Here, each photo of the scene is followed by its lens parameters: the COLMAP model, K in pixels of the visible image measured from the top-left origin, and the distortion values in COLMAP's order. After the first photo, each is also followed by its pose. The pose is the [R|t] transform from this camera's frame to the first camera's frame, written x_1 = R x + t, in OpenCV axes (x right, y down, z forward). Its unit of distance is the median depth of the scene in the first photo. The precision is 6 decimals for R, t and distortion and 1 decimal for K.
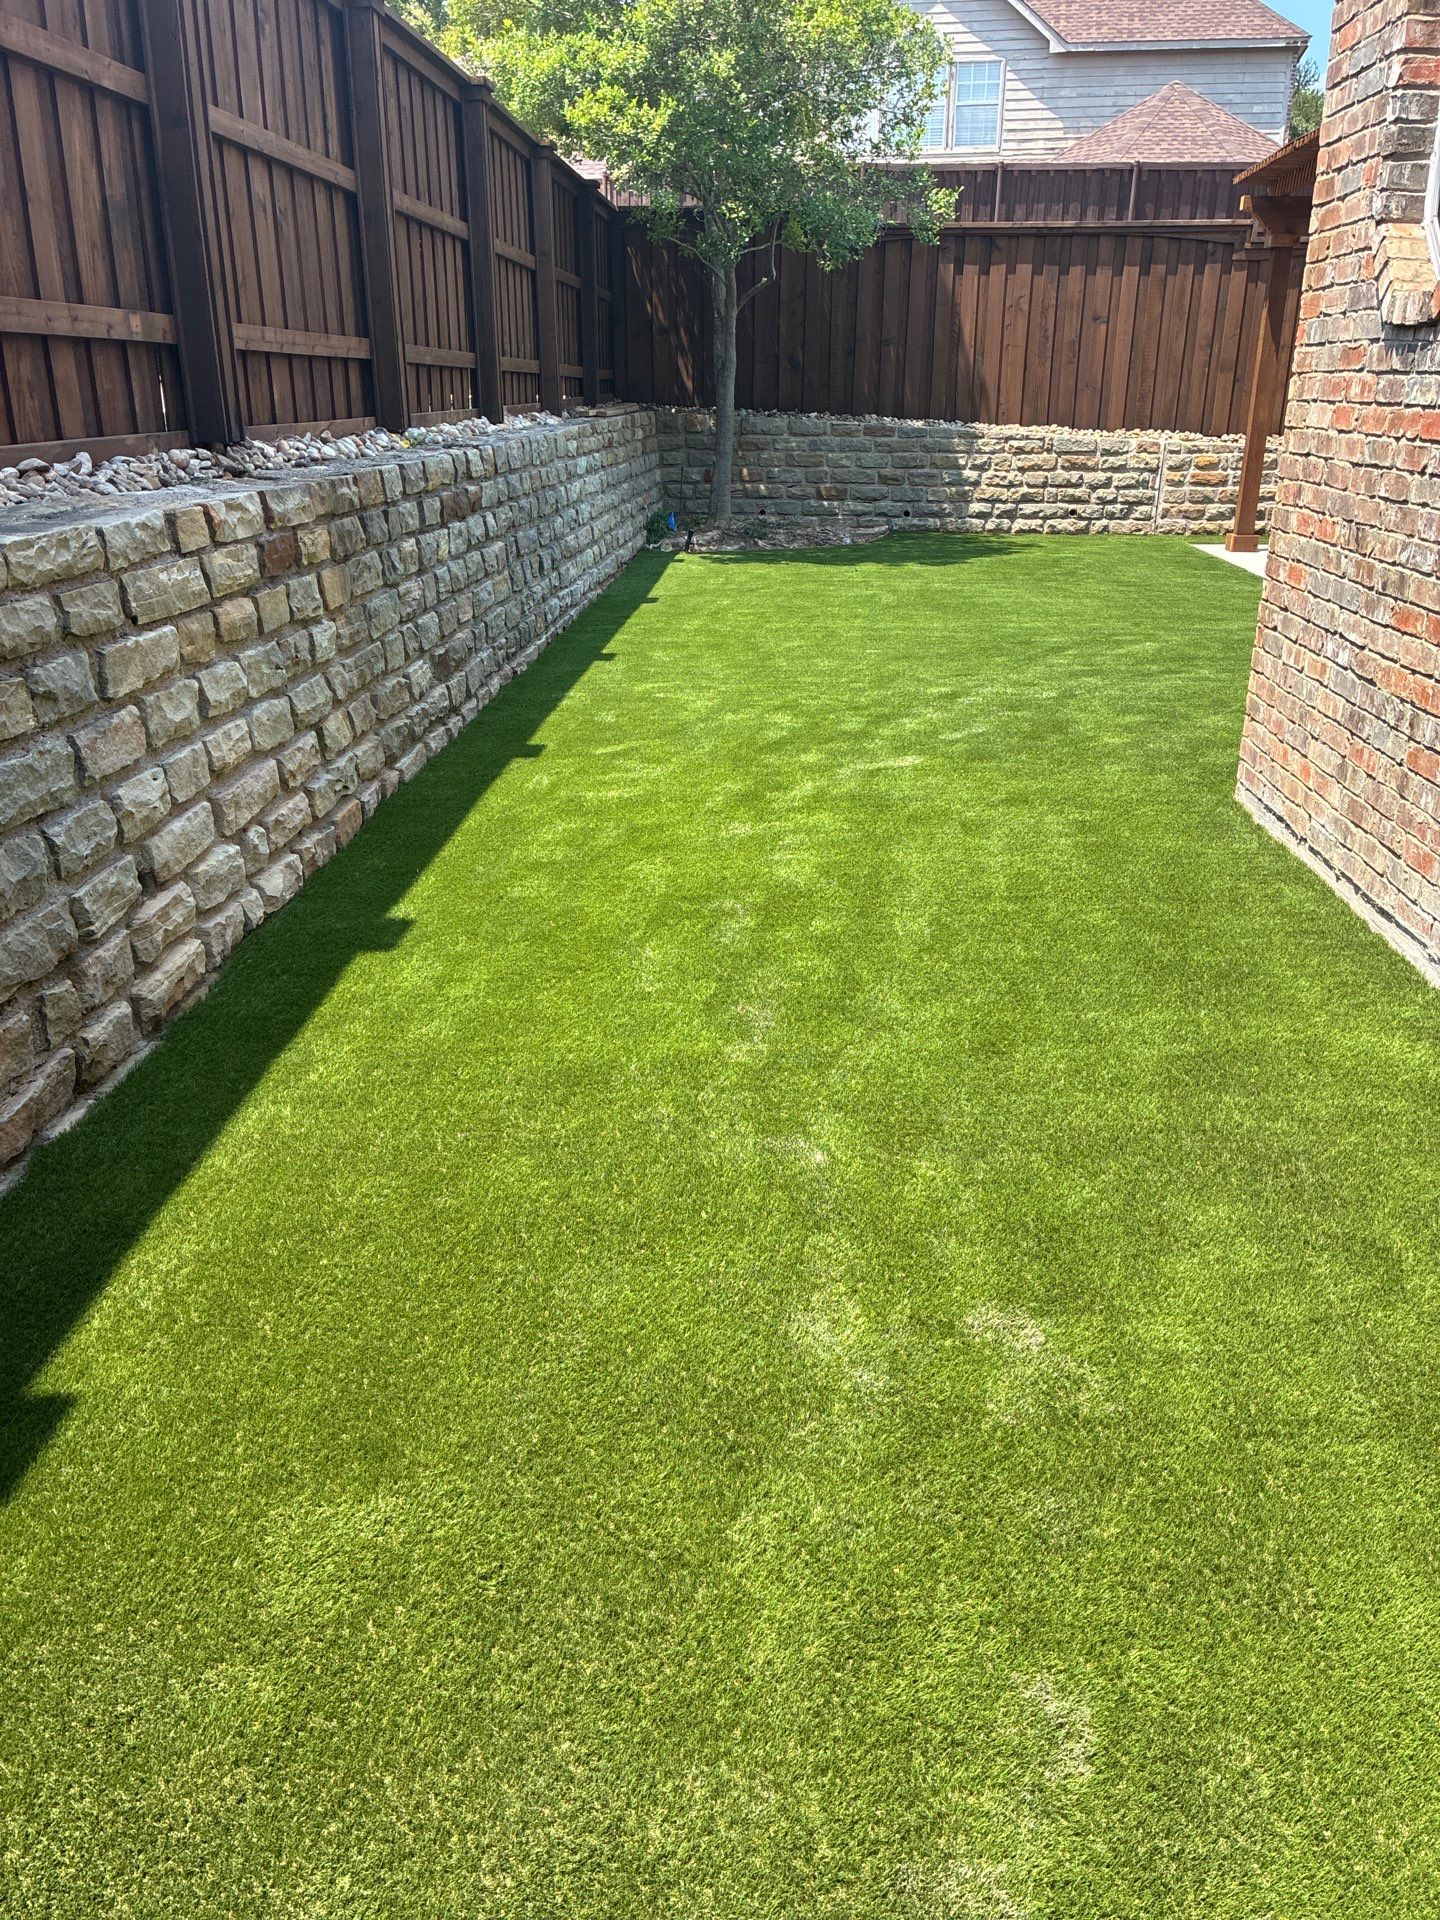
lens RADIAL K [[1454.6, 0, 726.4], [0, 1454.6, 980.5], [0, 0, 1]] dist [0.052179, -0.063568]
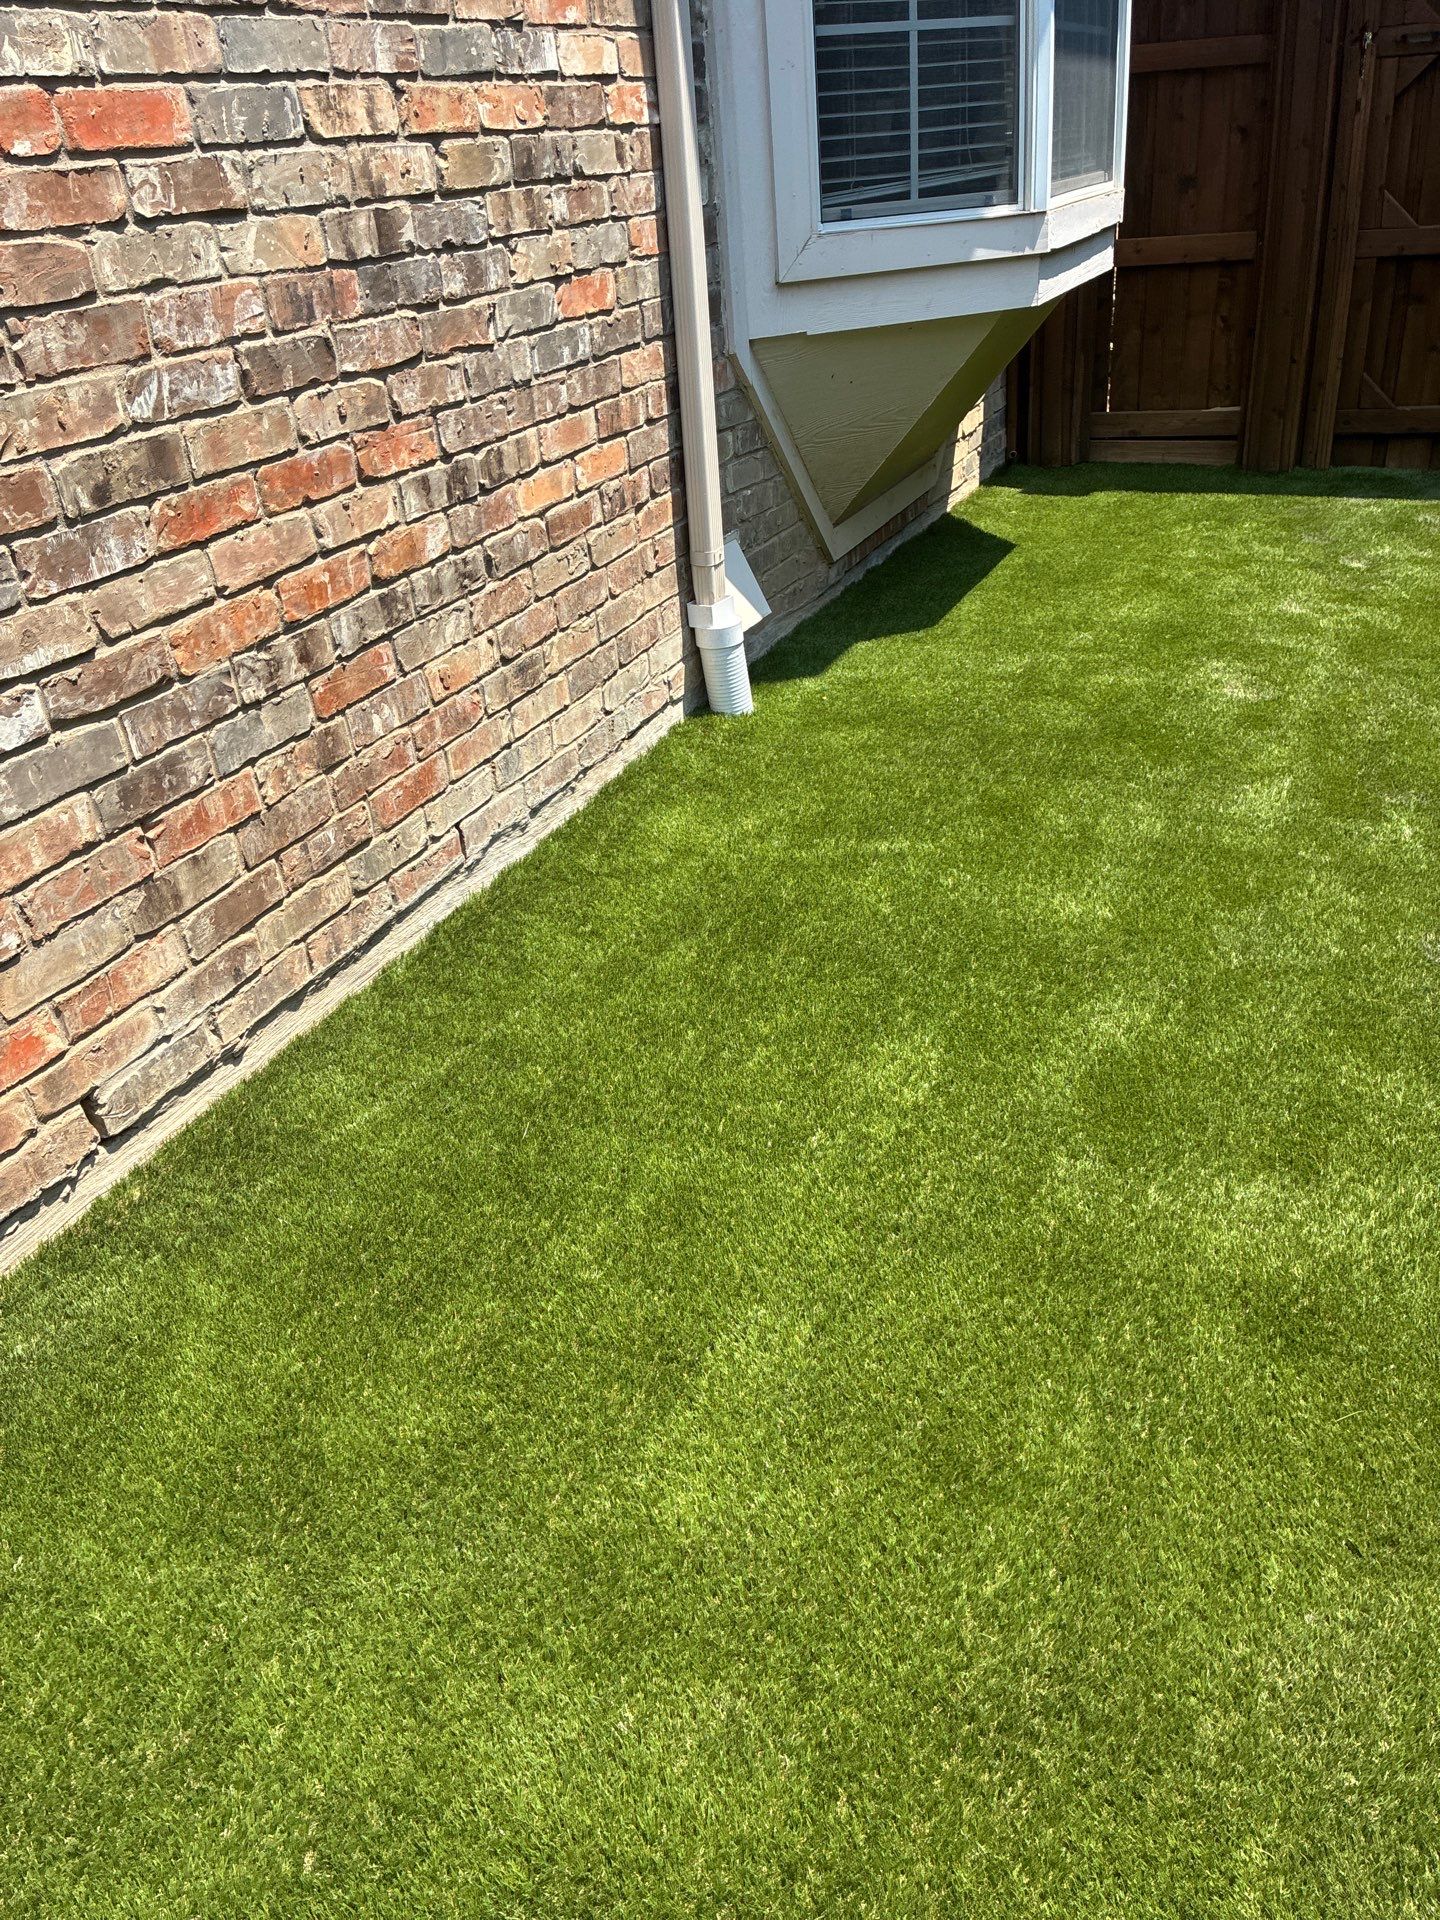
lens RADIAL K [[1454.6, 0, 692.9], [0, 1454.6, 985.7], [0, 0, 1]] dist [0.052179, -0.063568]
pose [[-0.927006, -0.111377, 0.358128, 0.032574], [0.216031, 0.621994, 0.752631, -0.181333], [-0.306579, 0.775060, -0.552531, 0.496628]]
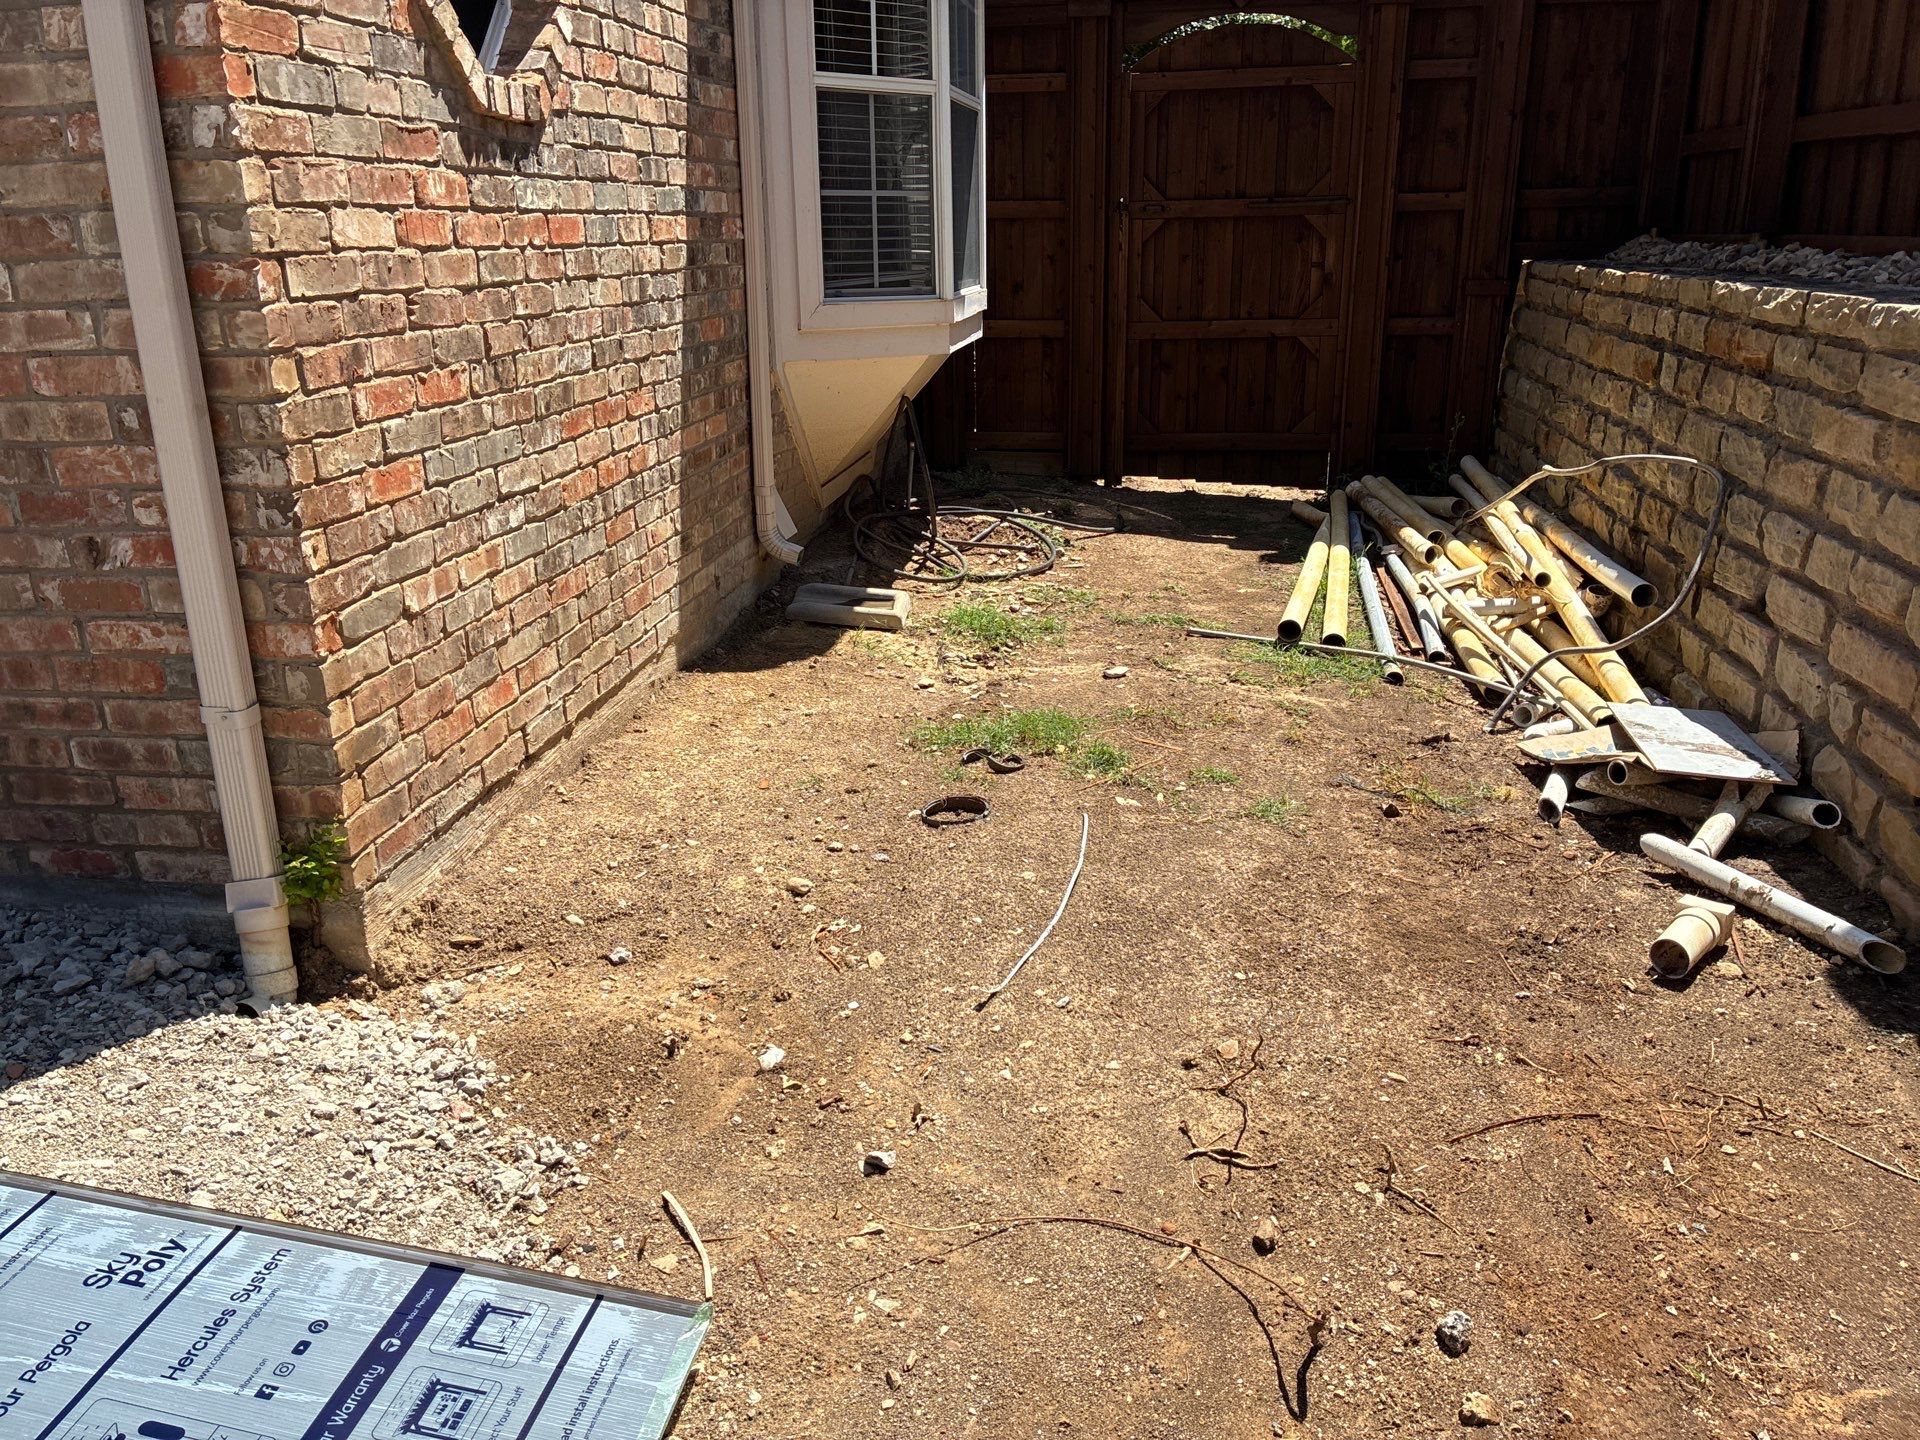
lens RADIAL K [[1454.6, 0, 948.8], [0, 1454.6, 714.9], [0, 0, 1]] dist [0.052179, -0.063568]
pose [[-0.994388, -0.022239, 0.103434, 0.038866], [0.050757, 0.757521, 0.650834, -0.262768], [-0.092827, 0.652432, -0.752141, 0.668436]]
